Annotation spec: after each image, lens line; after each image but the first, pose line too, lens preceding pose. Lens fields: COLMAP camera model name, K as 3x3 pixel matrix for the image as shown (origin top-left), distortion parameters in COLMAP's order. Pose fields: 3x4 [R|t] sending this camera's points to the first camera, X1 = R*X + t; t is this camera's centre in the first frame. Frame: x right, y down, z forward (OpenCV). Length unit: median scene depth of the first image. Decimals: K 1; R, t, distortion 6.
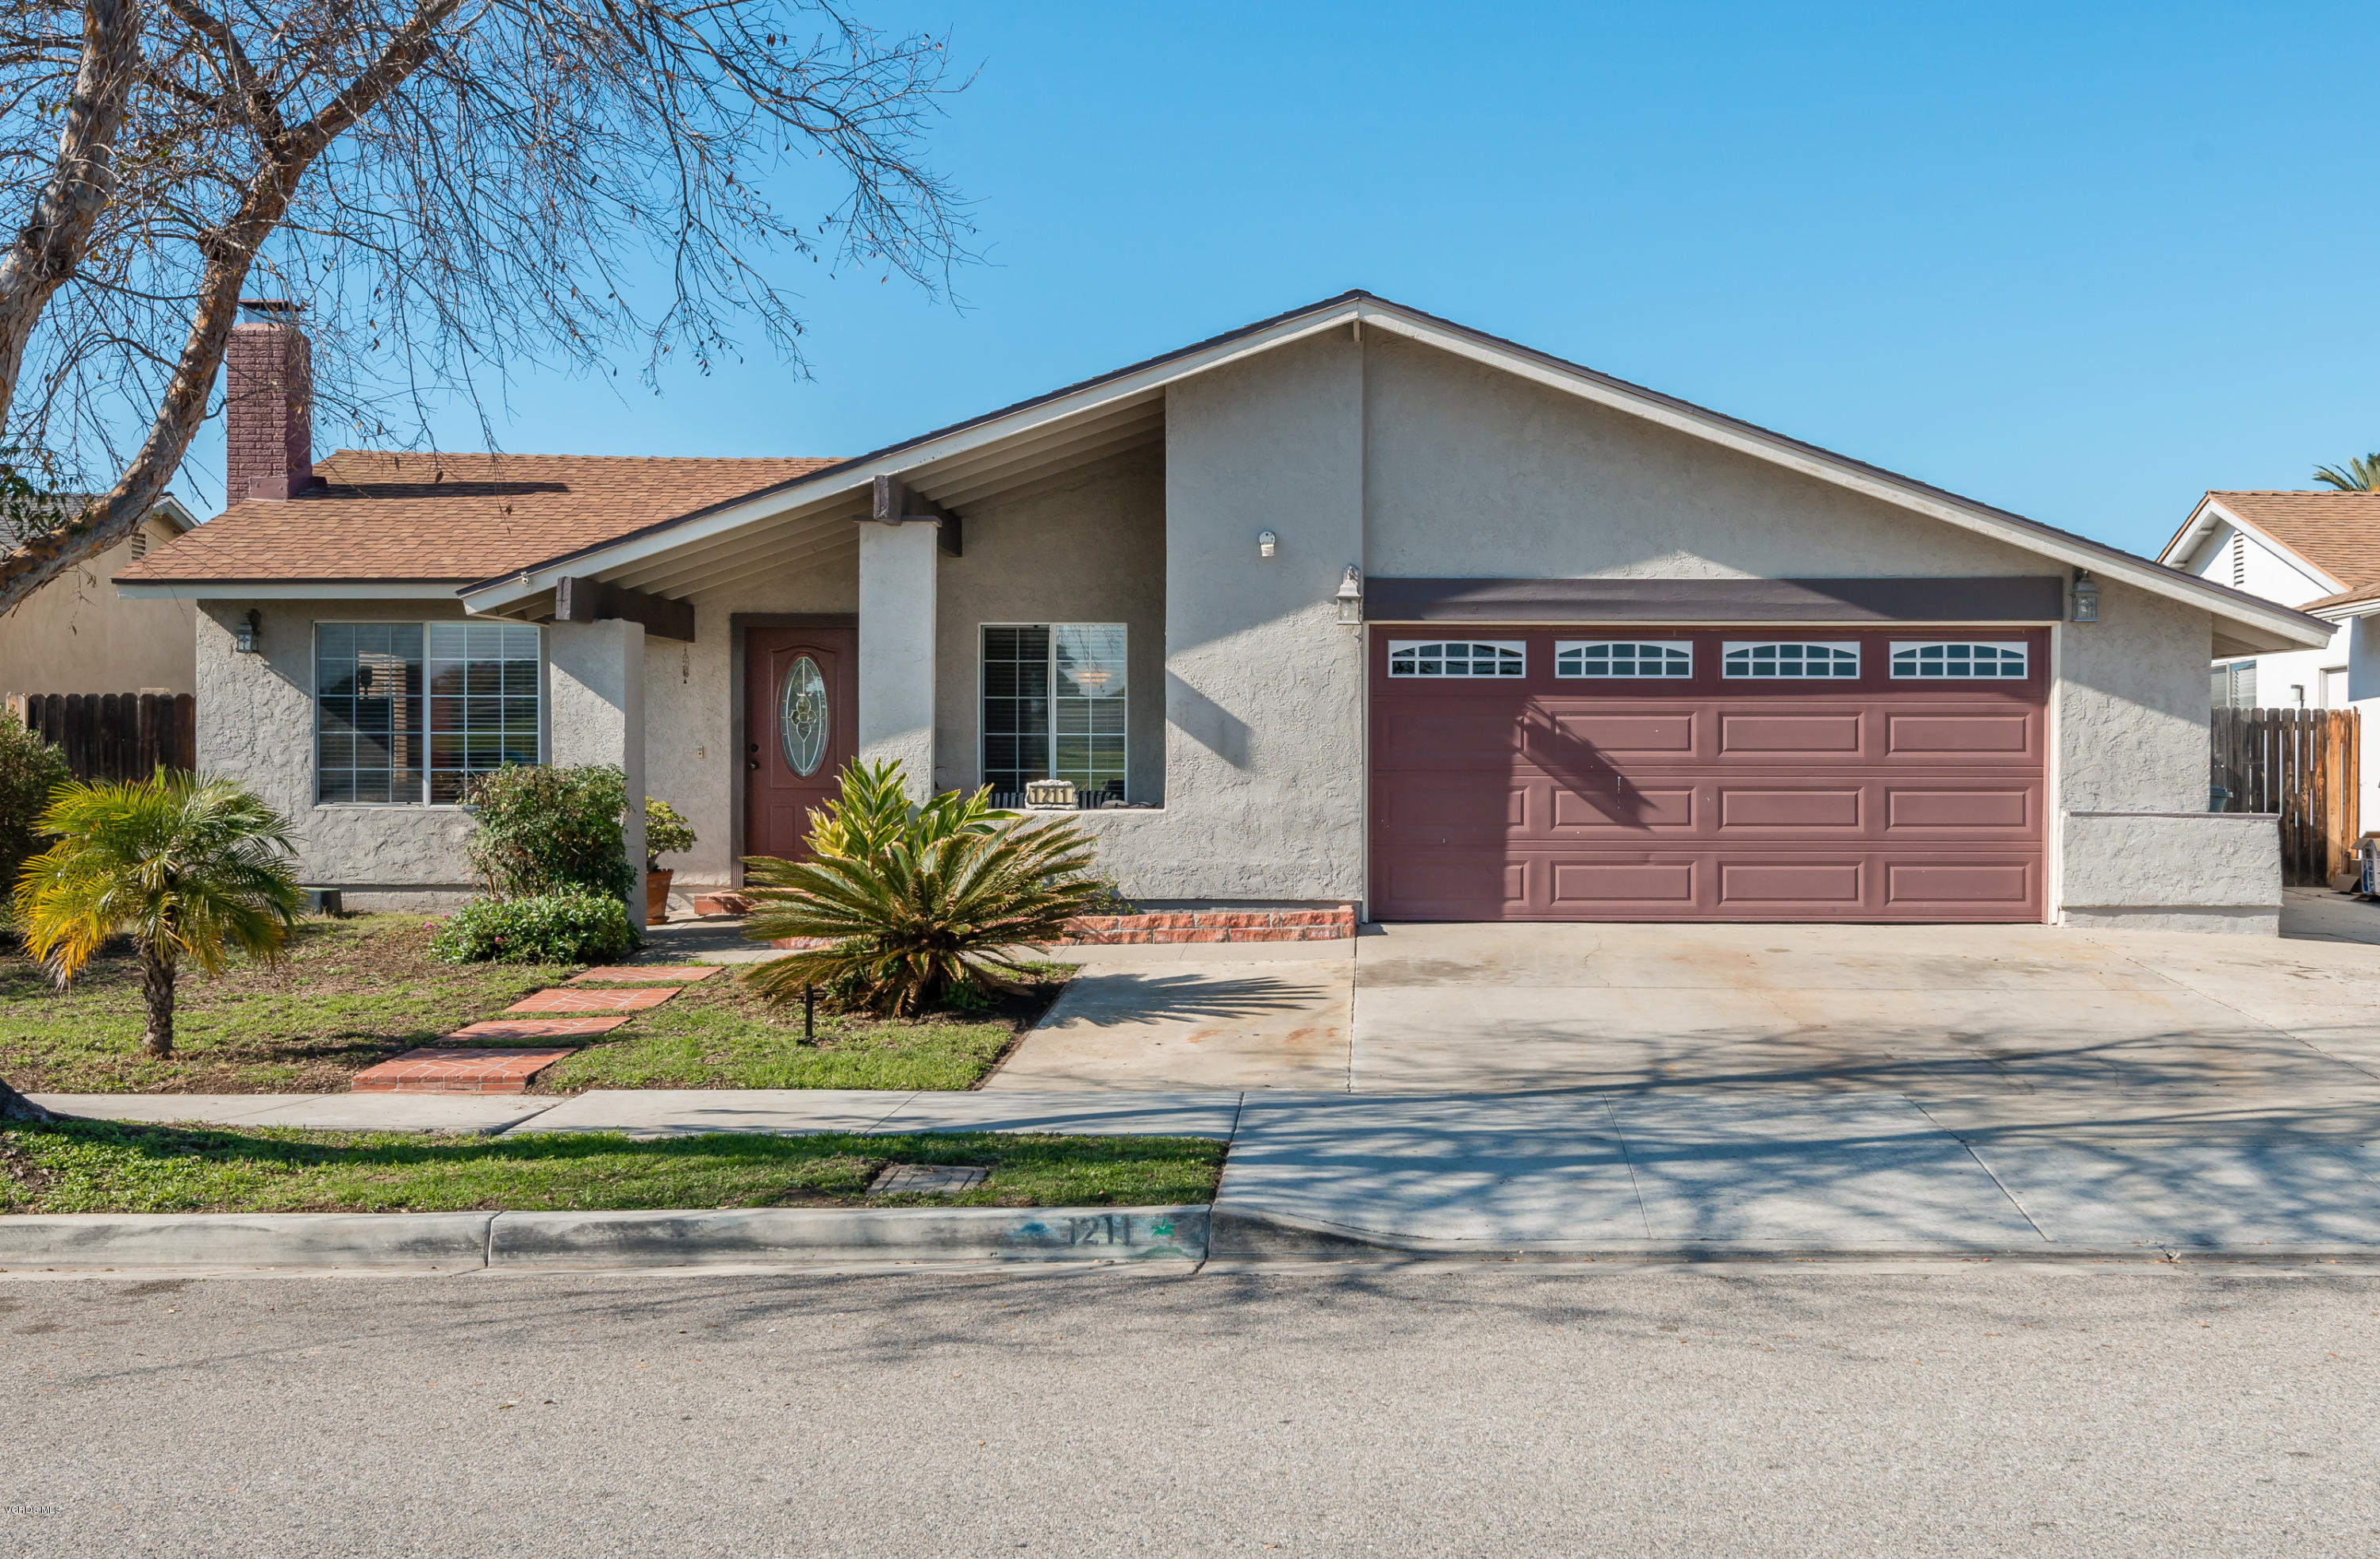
lens RADIAL K [[2380.2, 0, 1319.6], [0, 2380.2, 778.6], [0, 0, 1]] dist [0.012331, 0.007199]
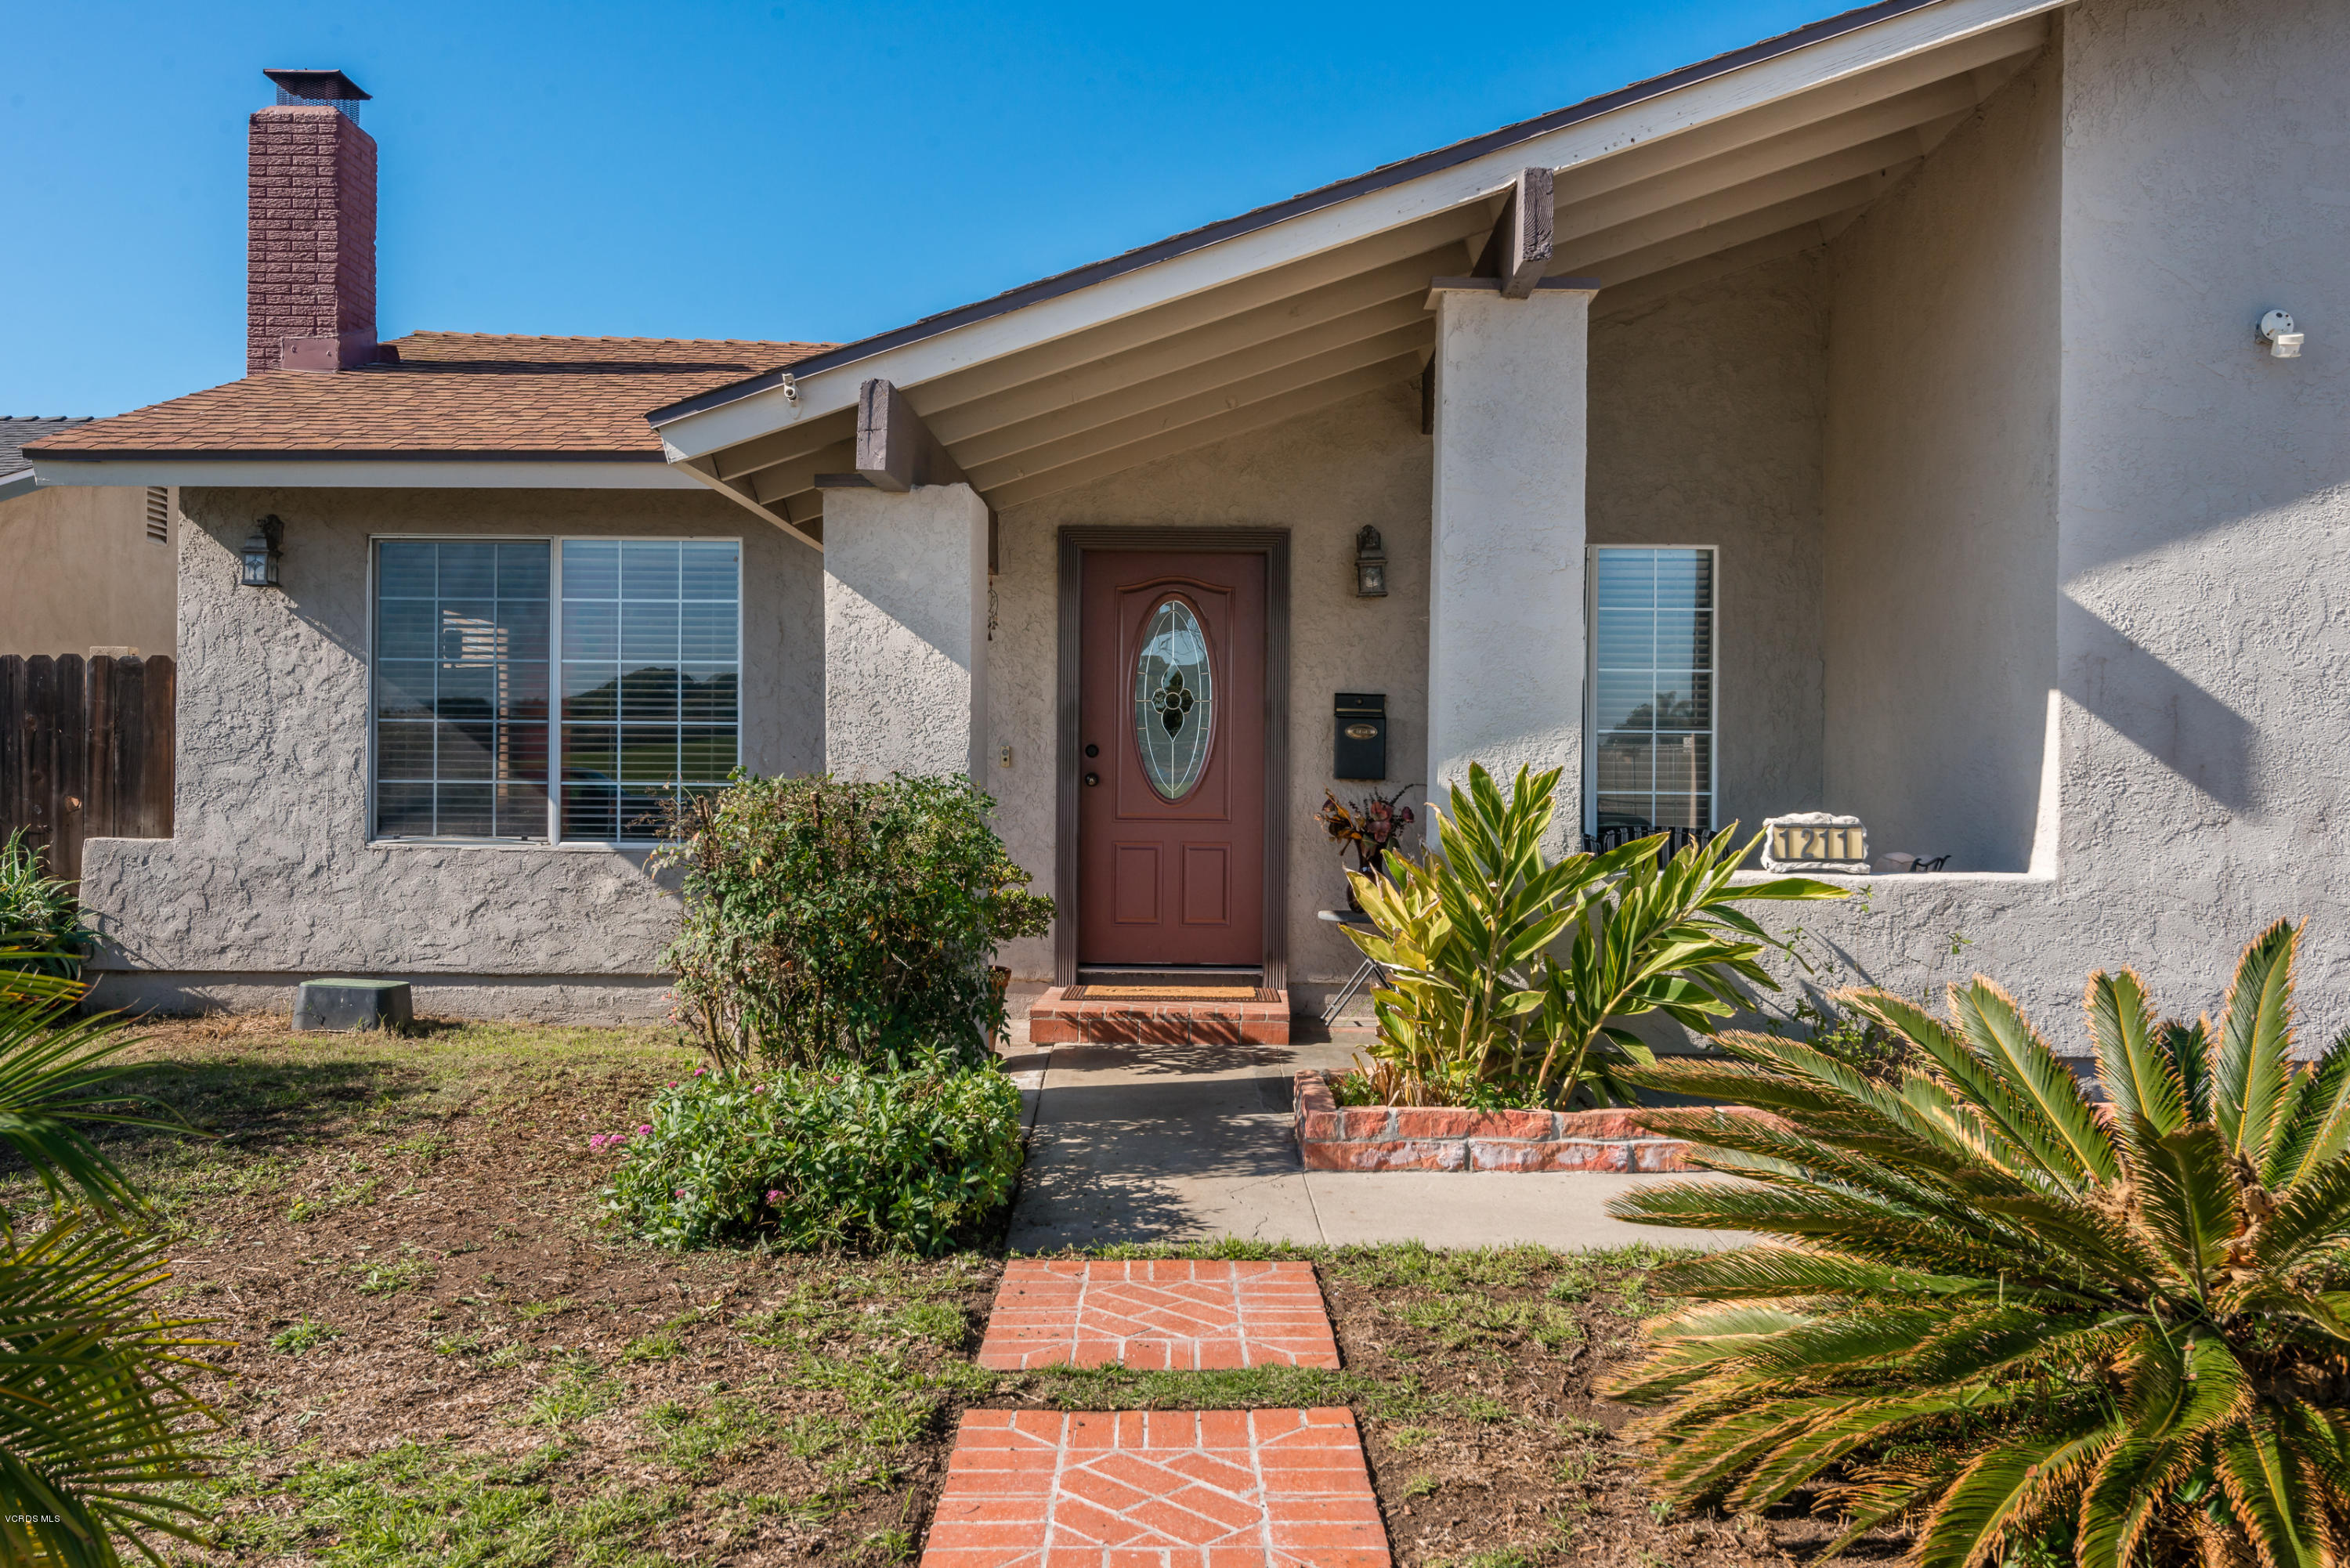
lens RADIAL K [[1971.9, 0, 1175.0], [0, 1971.9, 784.0], [0, 0, 1]] dist [0.027081, -0.009530]
pose [[0.999605, 0.007130, -0.027203, -0.231758], [-0.007277, 0.999959, -0.005328, -0.002267], [0.027164, 0.005524, 0.999616, 0.573297]]
